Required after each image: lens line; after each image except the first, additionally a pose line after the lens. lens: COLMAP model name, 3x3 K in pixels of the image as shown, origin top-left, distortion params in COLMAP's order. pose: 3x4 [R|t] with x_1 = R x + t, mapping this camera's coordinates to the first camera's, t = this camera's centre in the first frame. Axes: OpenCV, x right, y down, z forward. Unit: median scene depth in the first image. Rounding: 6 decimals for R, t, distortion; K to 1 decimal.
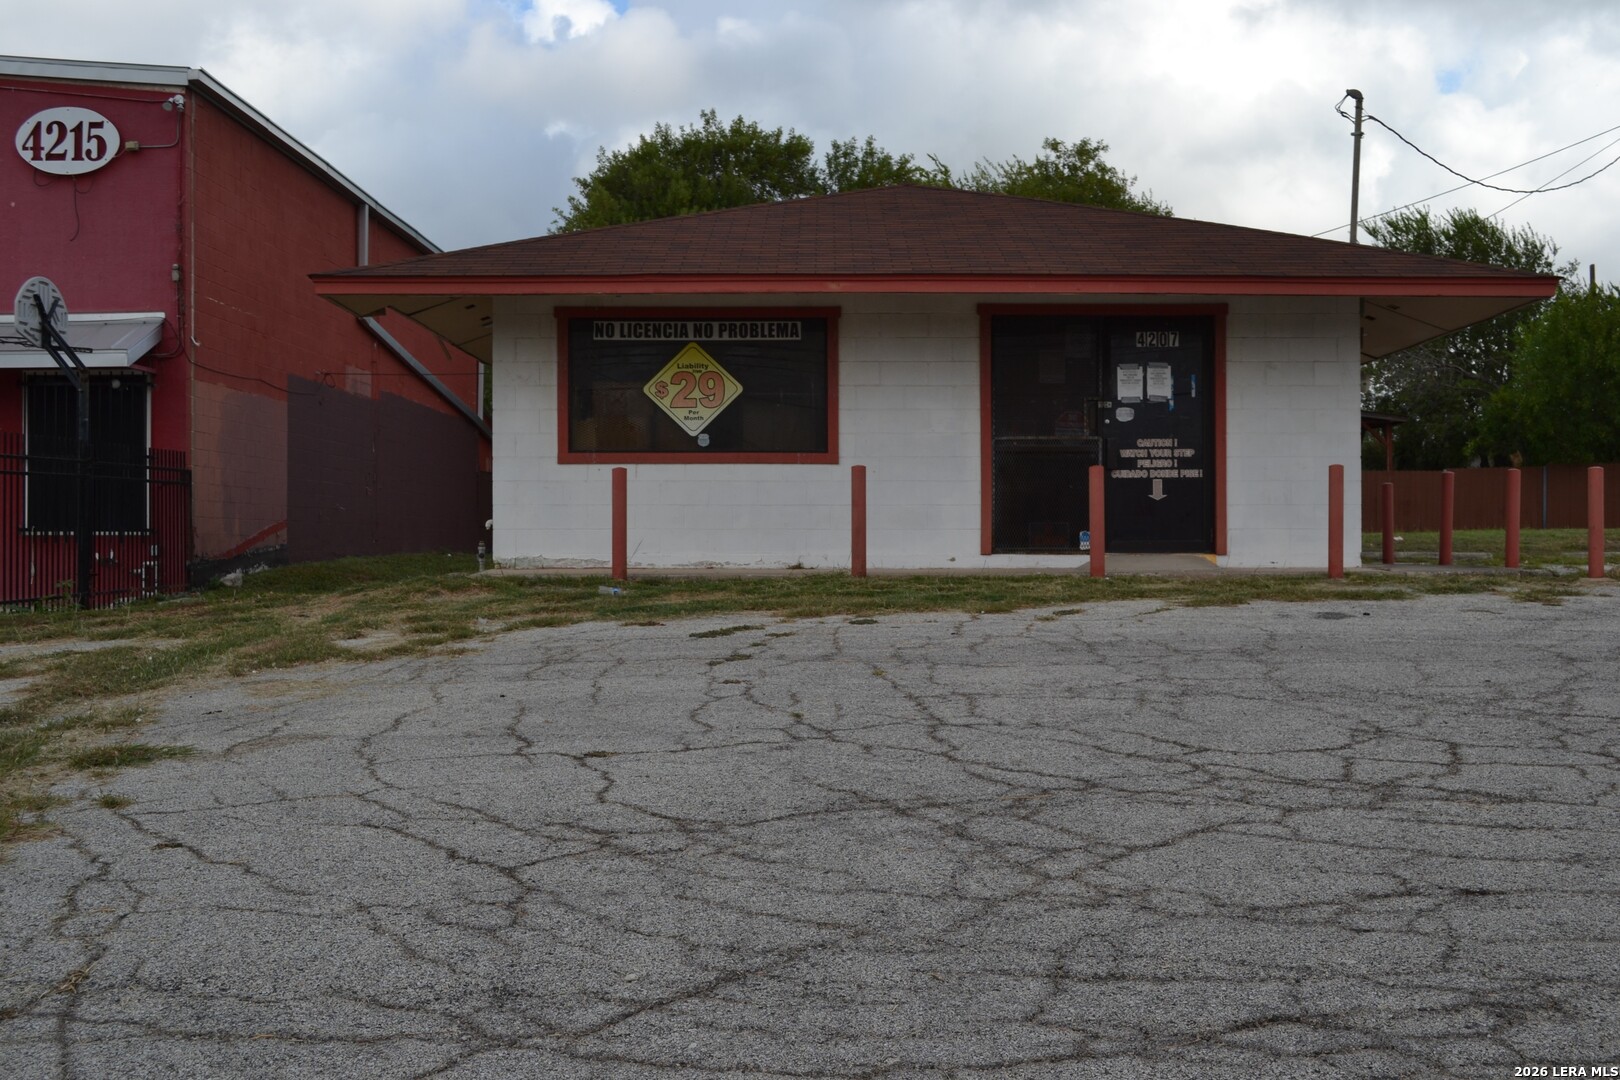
lens RADIAL K [[1920.0, 0, 813.4], [0, 1920.0, 548.2], [0, 0, 1]] dist [-0.033969, 0.001358]
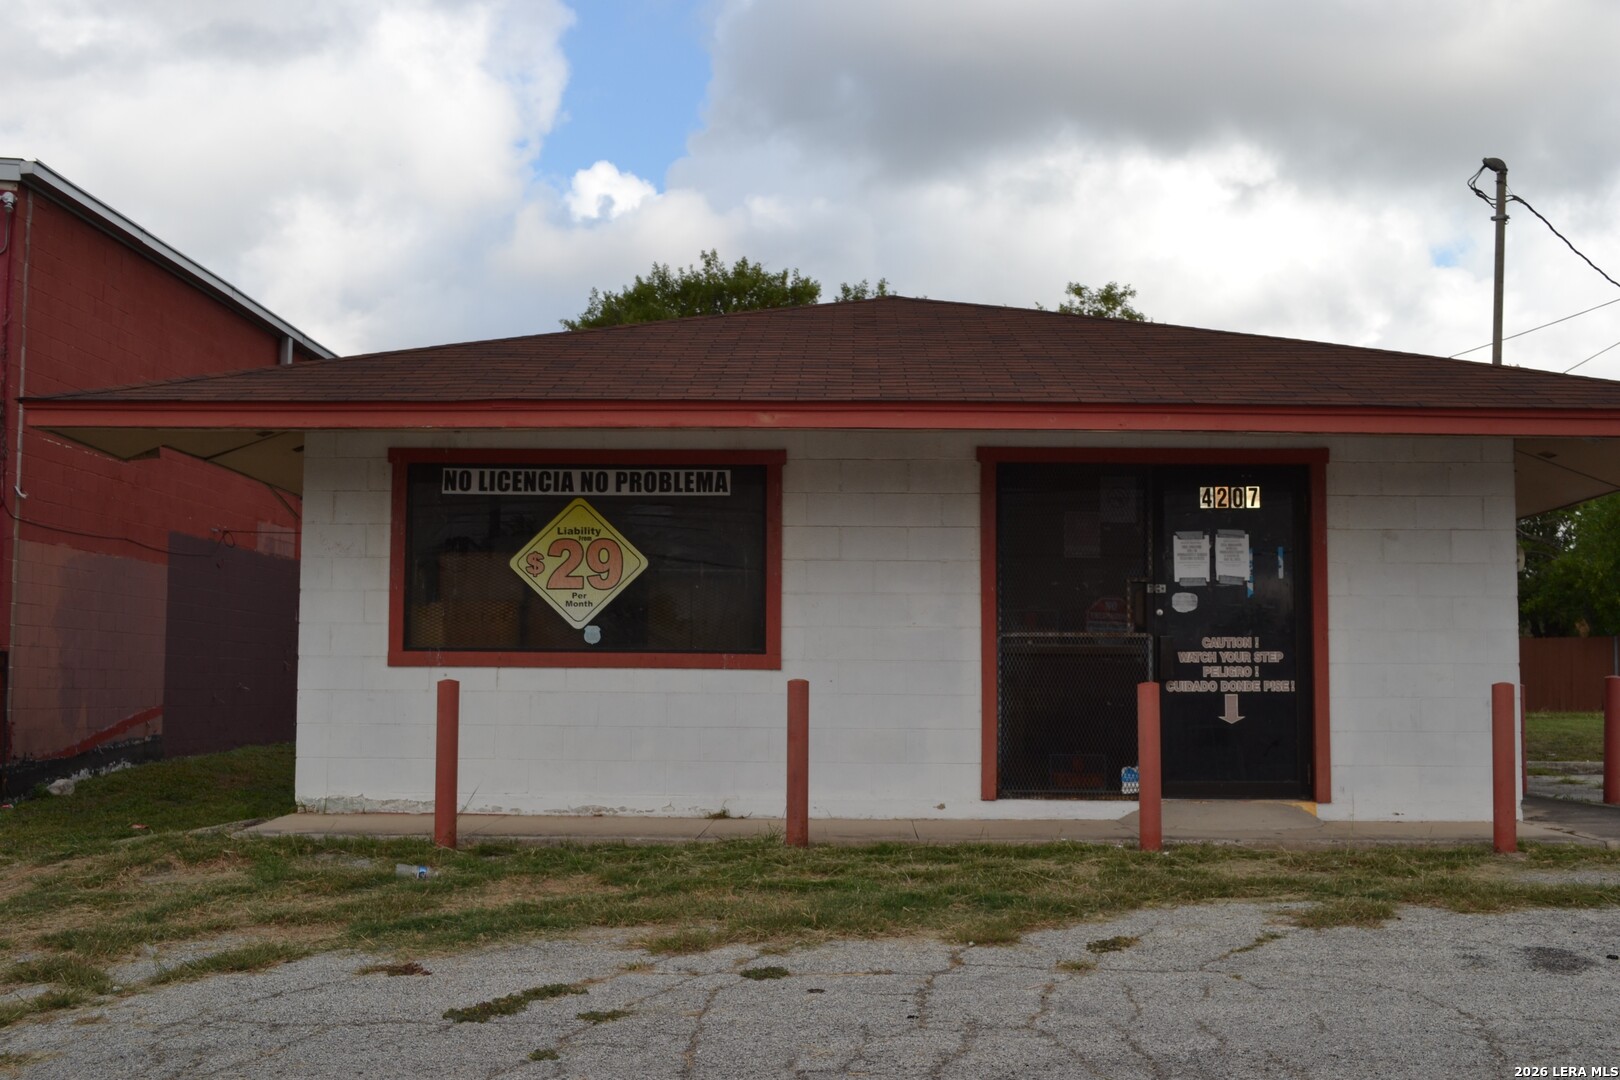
lens RADIAL K [[1920.0, 0, 813.4], [0, 1920.0, 548.2], [0, 0, 1]] dist [-0.033969, 0.001358]
pose [[0.999894, 0.006296, -0.013122, 0.034034], [-0.007334, 0.996720, -0.080601, -0.031441], [0.012572, 0.080688, 0.996660, 0.288145]]
